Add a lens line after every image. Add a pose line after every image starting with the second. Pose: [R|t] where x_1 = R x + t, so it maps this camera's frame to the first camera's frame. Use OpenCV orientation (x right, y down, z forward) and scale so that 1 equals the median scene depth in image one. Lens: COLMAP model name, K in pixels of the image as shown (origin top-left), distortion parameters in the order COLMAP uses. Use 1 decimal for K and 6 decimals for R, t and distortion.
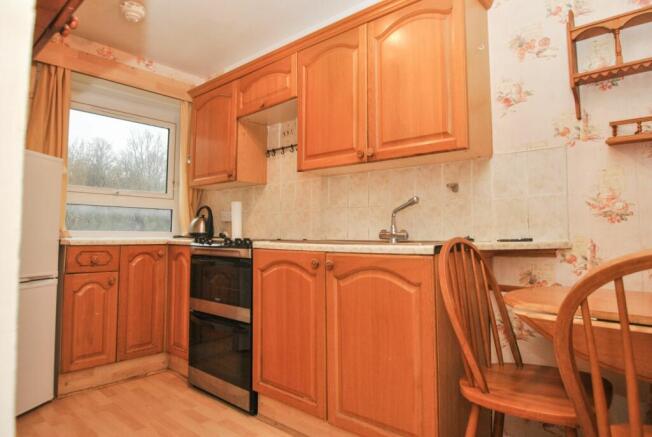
lens RADIAL K [[402.7, 0, 321.2], [0, 402.7, 212.1], [0, 0, 1]] dist [-0.024002, -0.008396]
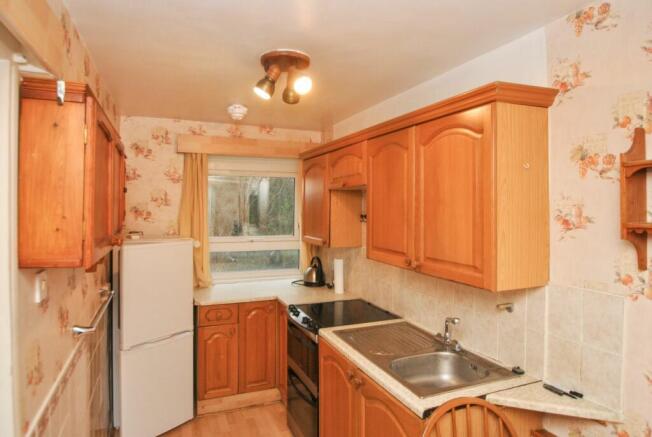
lens RADIAL K [[402.7, 0, 309.3], [0, 402.7, 215.7], [0, 0, 1]] dist [-0.024002, -0.008396]
pose [[0.890353, 0.002636, -0.455264, 0.288212], [0.028925, 0.997635, 0.062345, -0.284653], [0.454351, -0.068677, 0.888171, 0.008025]]
